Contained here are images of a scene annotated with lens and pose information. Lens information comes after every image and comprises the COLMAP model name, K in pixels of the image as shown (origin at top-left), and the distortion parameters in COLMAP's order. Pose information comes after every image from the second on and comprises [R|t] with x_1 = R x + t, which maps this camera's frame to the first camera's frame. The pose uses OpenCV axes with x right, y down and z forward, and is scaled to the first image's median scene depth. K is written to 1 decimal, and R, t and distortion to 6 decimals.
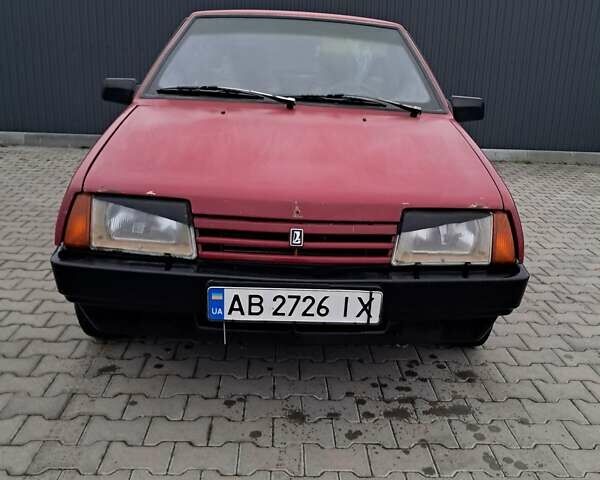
lens RADIAL K [[634.3, 0, 313.6], [0, 634.3, 234.1], [0, 0, 1]] dist [0.035029, 0.000000]
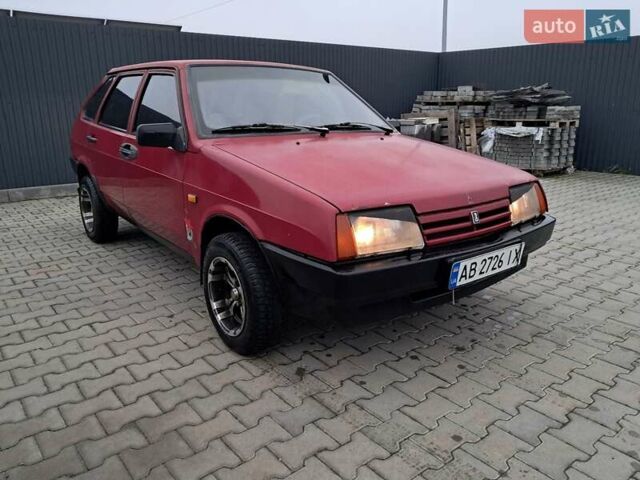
lens RADIAL K [[500.6, 0, 320.0], [0, 500.6, 241.4], [0, 0, 1]] dist [0.007584, -0.002699]
pose [[0.810153, -0.199002, 0.551407, -0.891359], [0.201067, 0.977888, 0.057503, -0.072413], [-0.550658, 0.064284, 0.832252, 0.263650]]
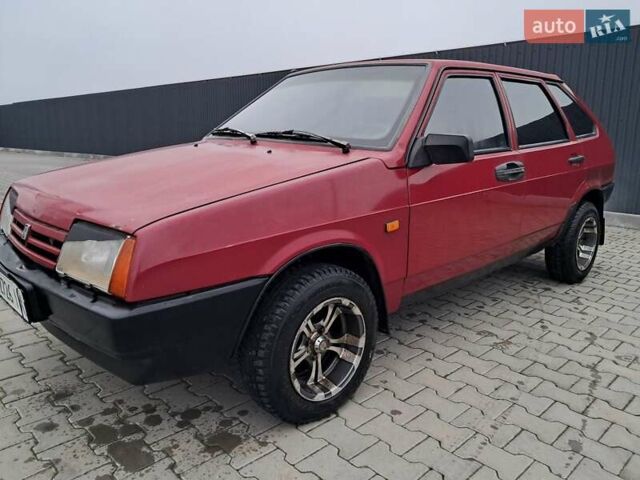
lens RADIAL K [[500.6, 0, 321.0], [0, 500.6, 235.4], [0, 0, 1]] dist [0.007584, -0.002699]
pose [[0.654295, 0.123360, -0.746110, 0.979353], [-0.196894, 0.980368, -0.010573, -0.081310], [0.730158, 0.153823, 0.665739, 0.756504]]
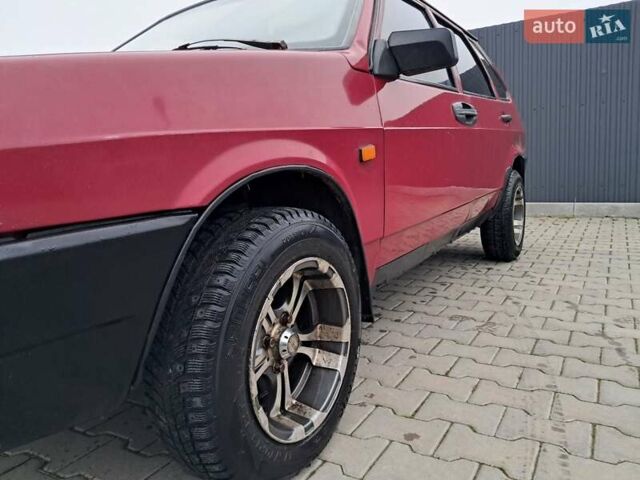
lens RADIAL K [[500.0, 0, 324.1], [0, 500.0, 237.1], [0, 0, 1]] dist [-0.009775, 0.030887]
pose [[0.834089, 0.003299, -0.551621, 0.657400], [-0.081959, 0.989624, -0.118009, 0.048453], [0.545508, 0.143640, 0.825705, 0.953530]]
